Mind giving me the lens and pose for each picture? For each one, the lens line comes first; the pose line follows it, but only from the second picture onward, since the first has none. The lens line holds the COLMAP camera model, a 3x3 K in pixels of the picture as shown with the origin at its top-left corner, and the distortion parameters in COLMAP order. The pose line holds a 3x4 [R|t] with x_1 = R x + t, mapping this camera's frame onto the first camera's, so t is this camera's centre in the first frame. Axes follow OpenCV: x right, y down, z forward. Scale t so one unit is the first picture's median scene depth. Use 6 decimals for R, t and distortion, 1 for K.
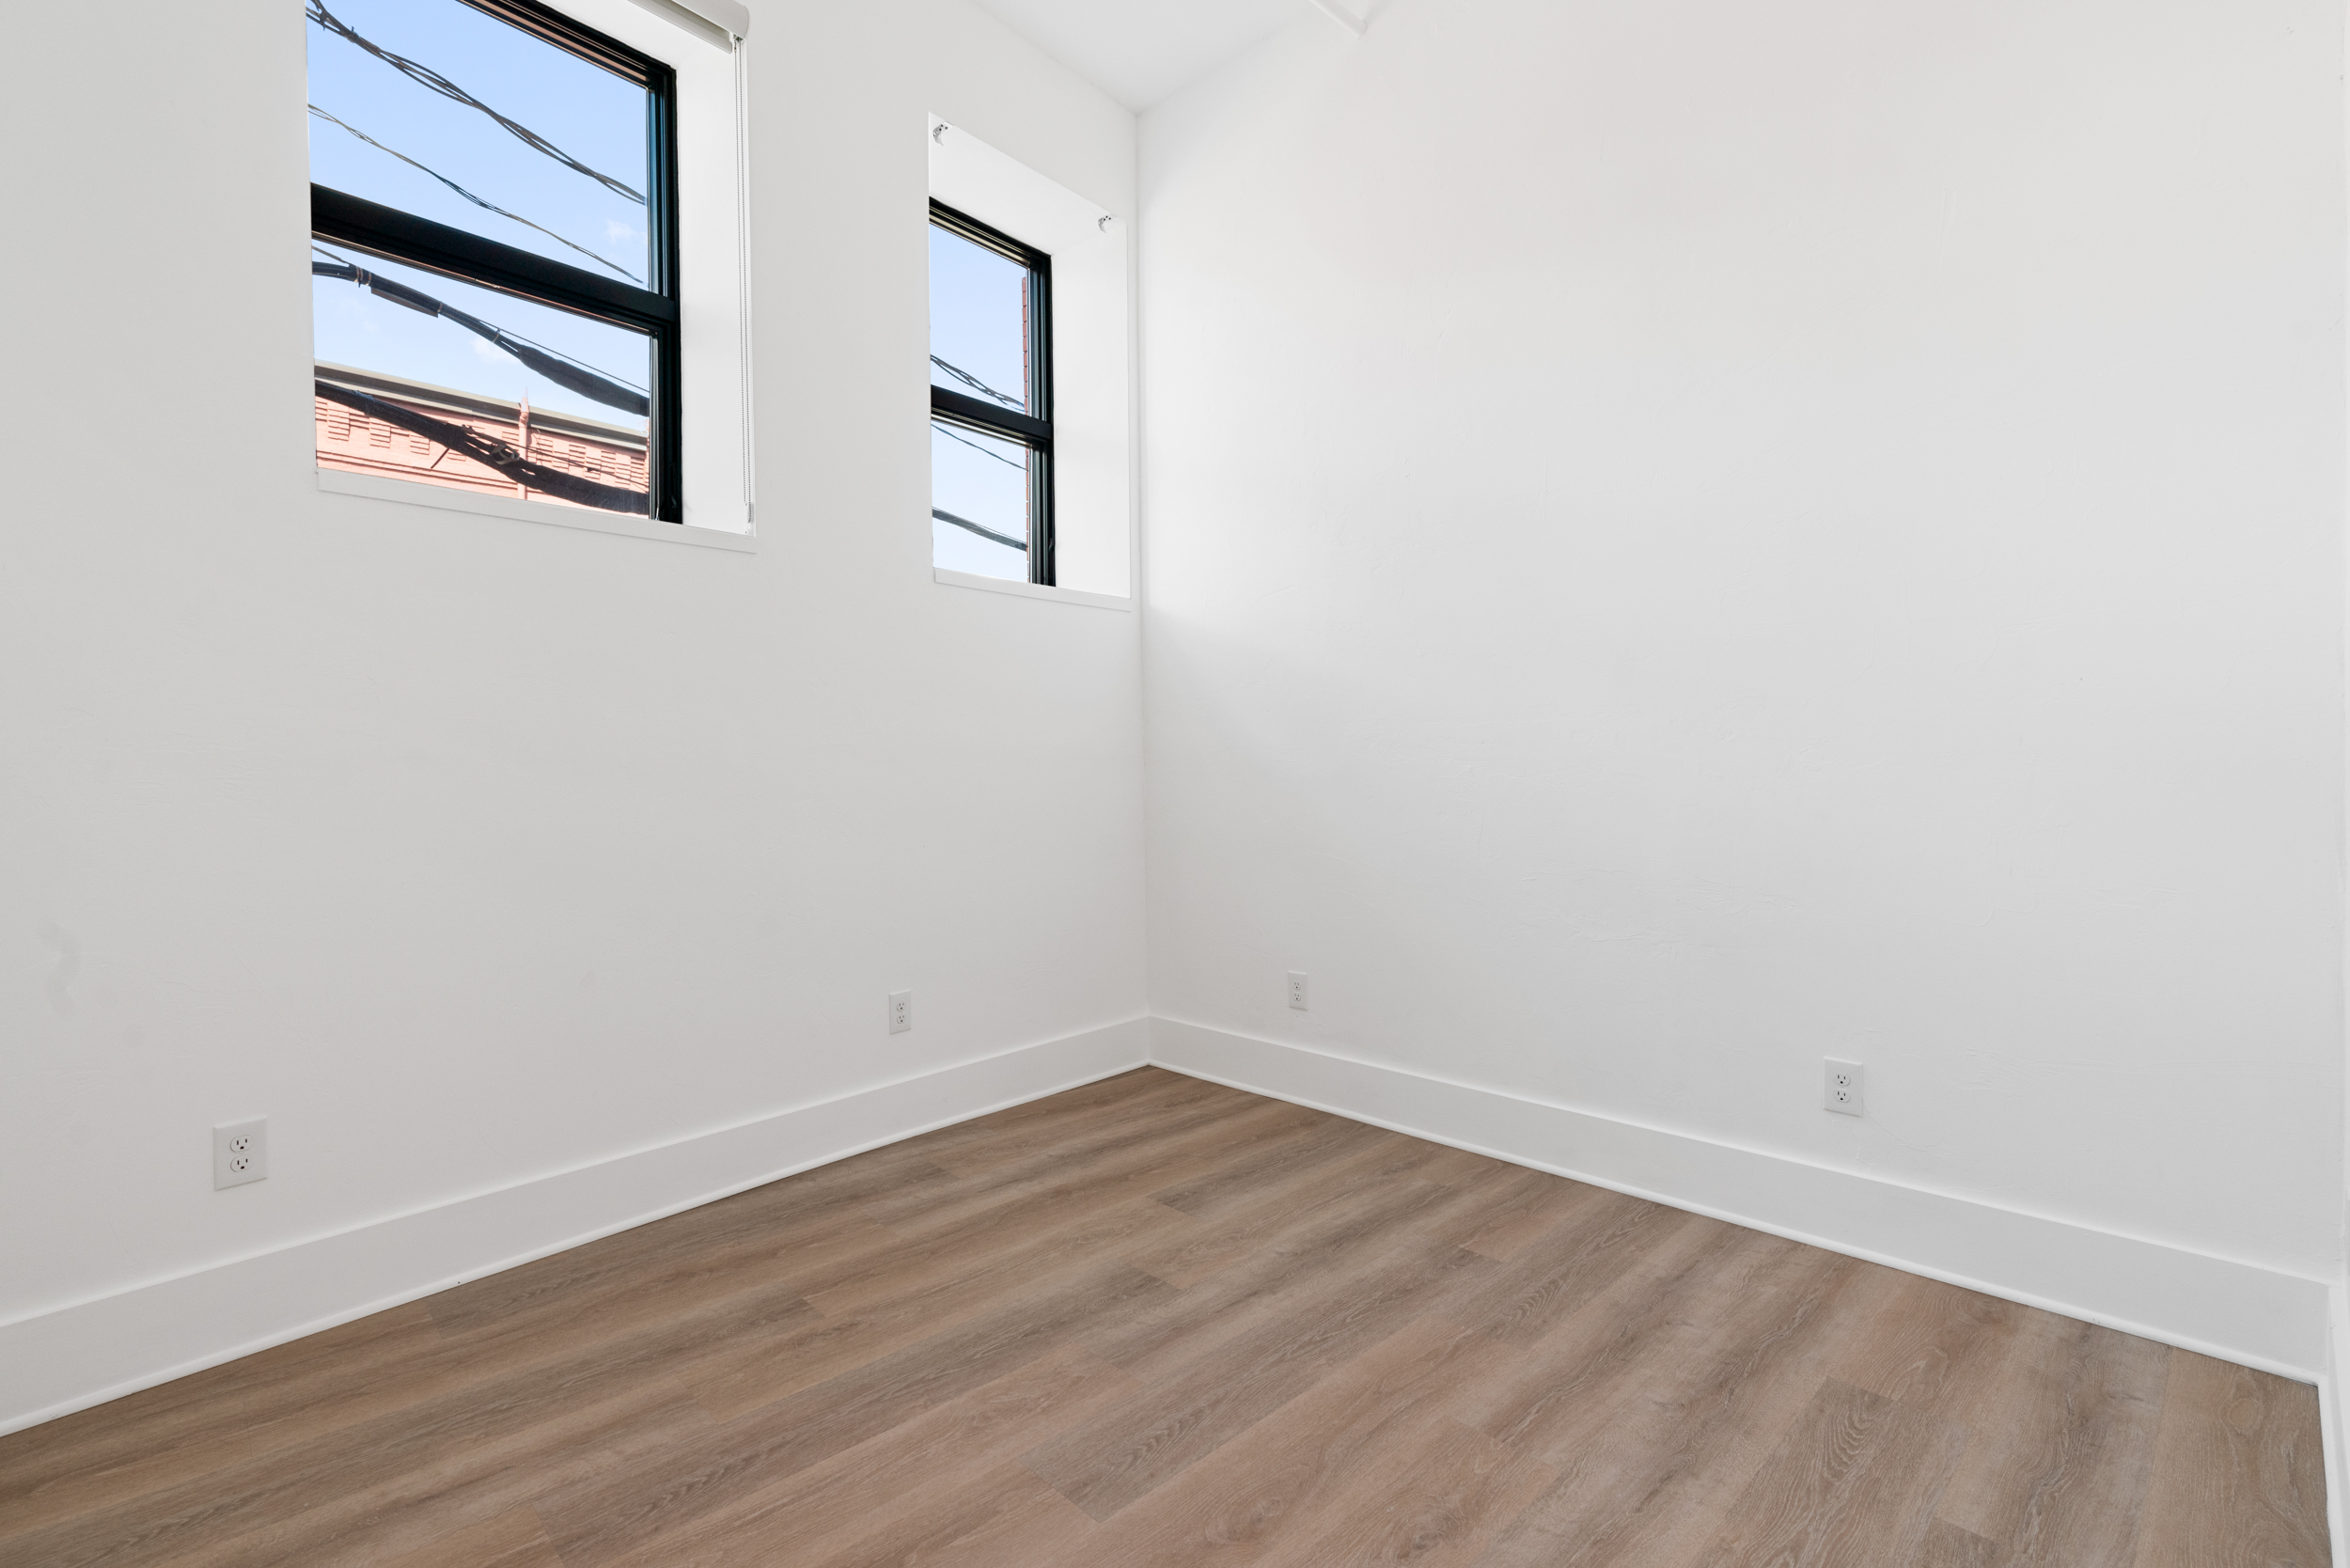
lens RADIAL K [[1078.4, 0, 1181.8], [0, 1078.4, 783.3], [0, 0, 1]] dist [-0.019644, 0.008939]
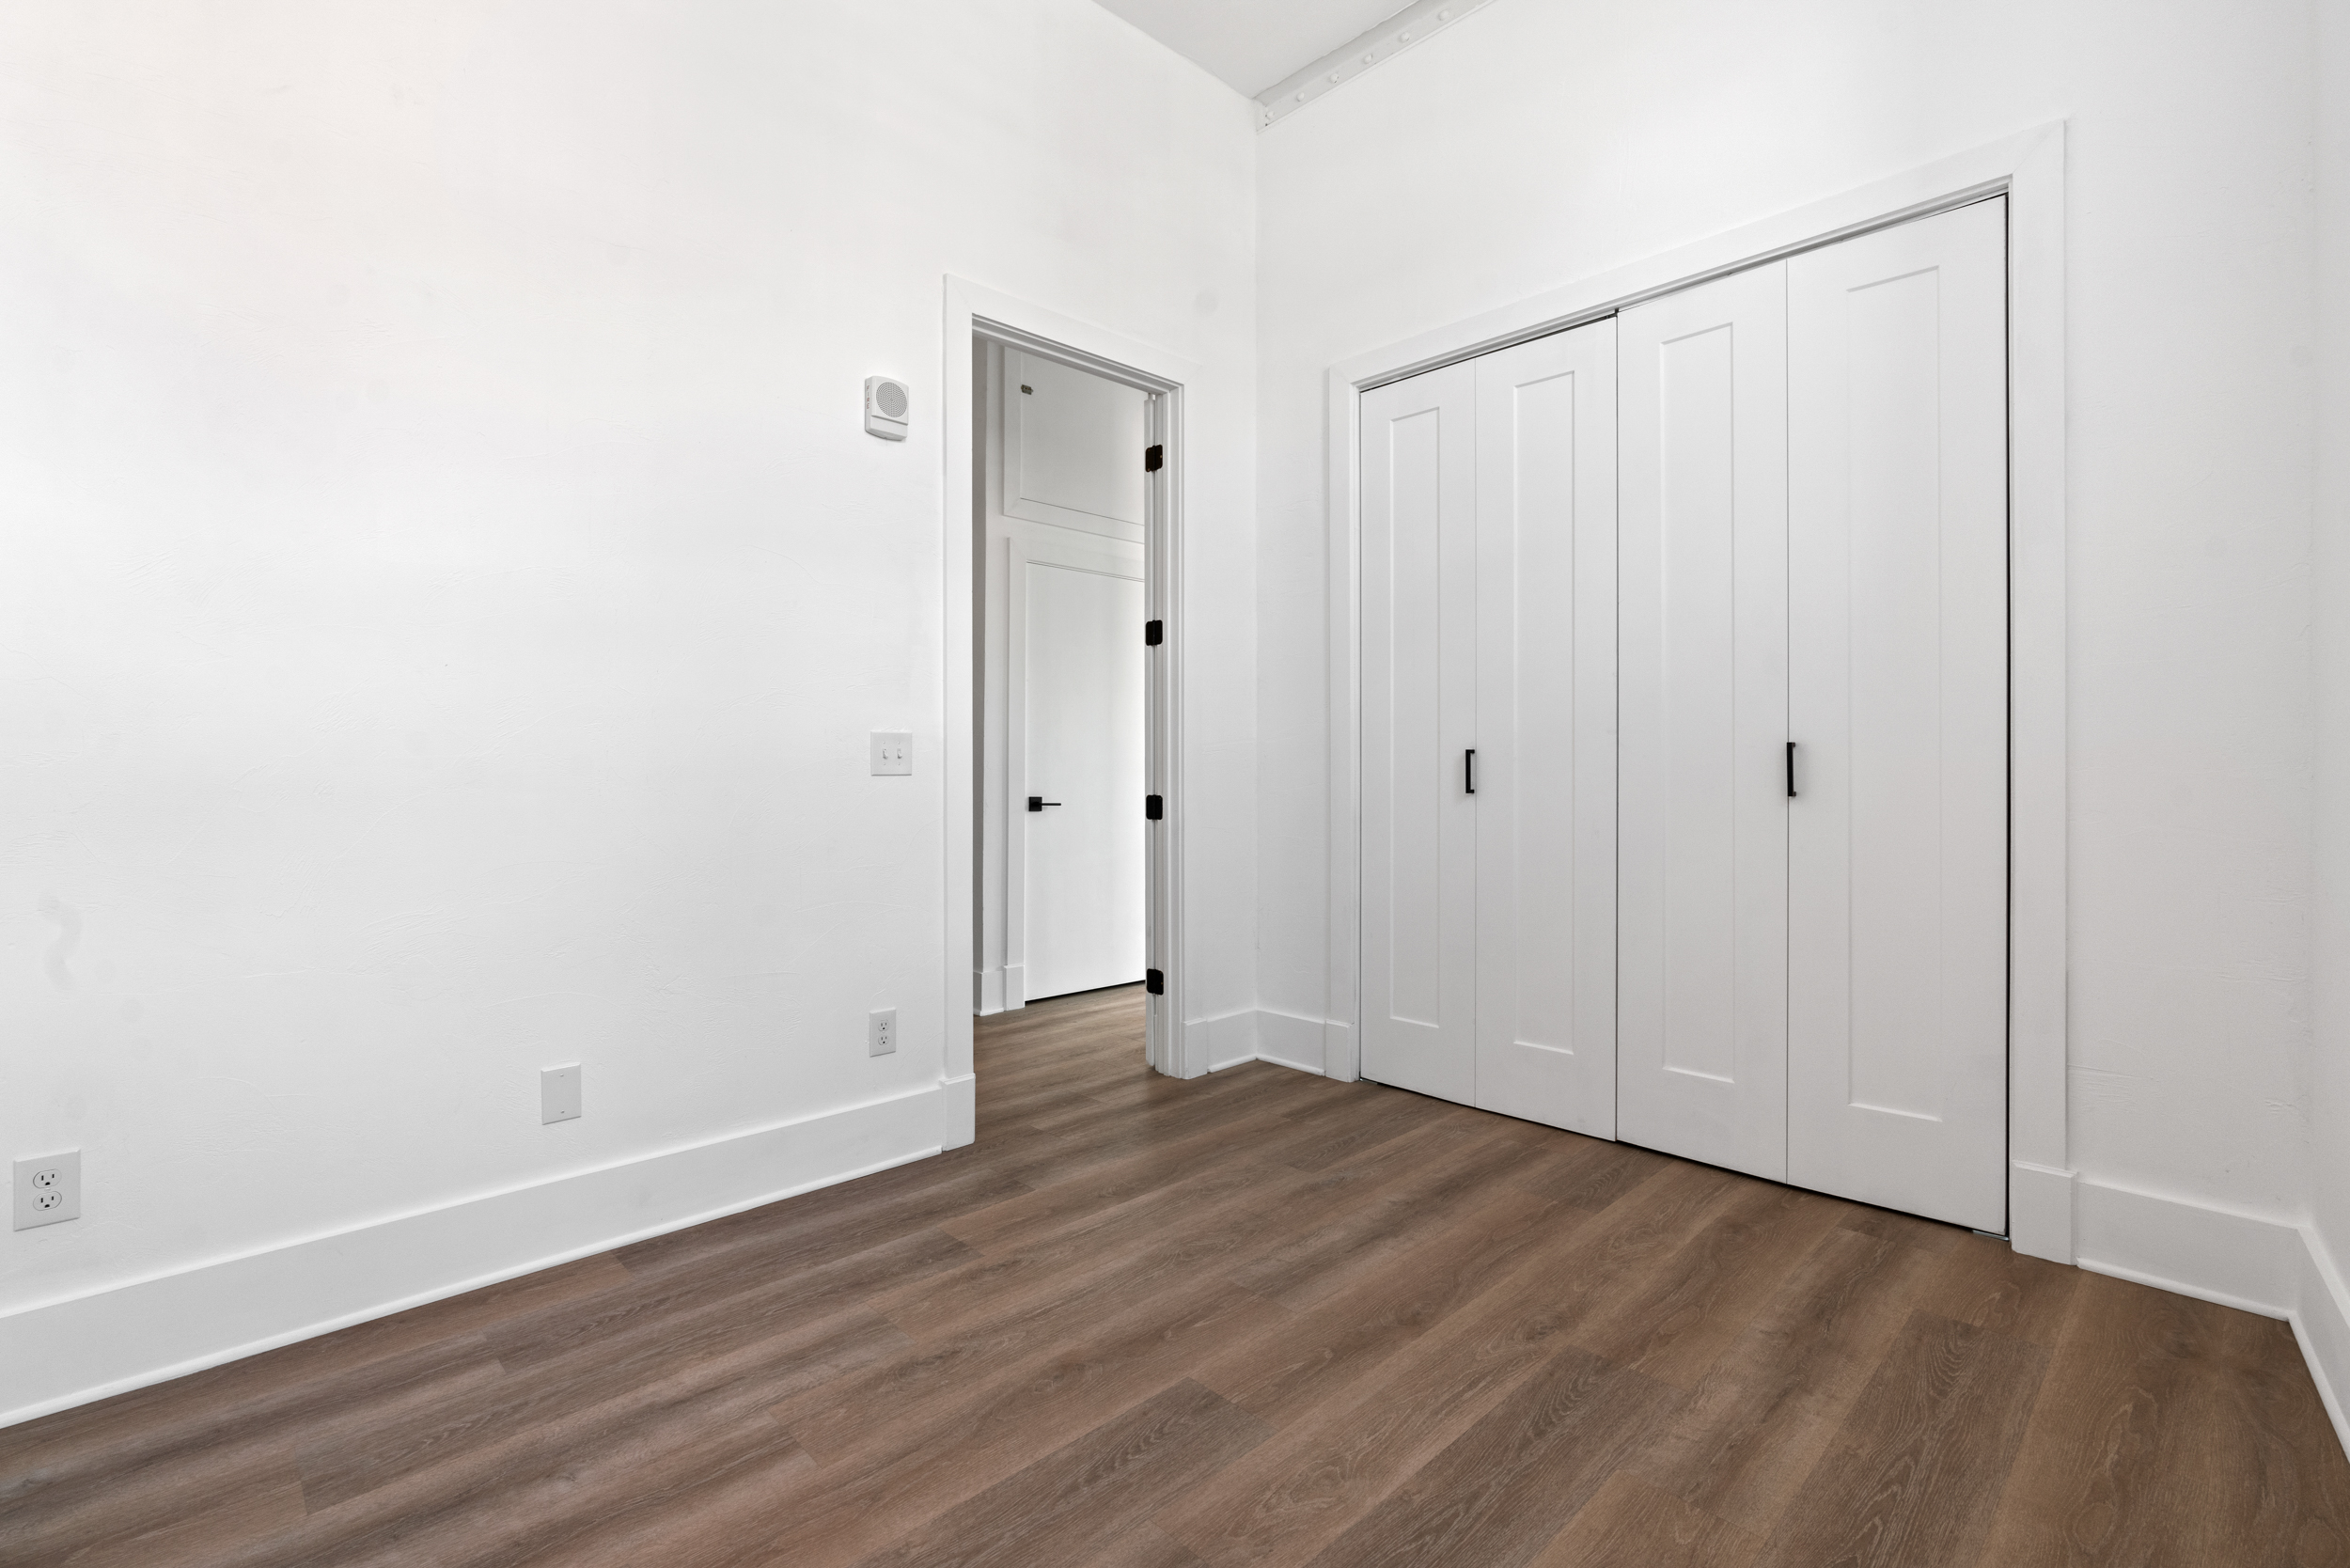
lens RADIAL K [[1078.4, 0, 1181.8], [0, 1078.4, 783.3], [0, 0, 1]] dist [-0.019644, 0.008939]
pose [[-0.999937, 0.010792, 0.003055, -0.071196], [0.010894, 0.999313, 0.035429, -0.022258], [-0.002670, 0.035460, -0.999368, 1.950617]]
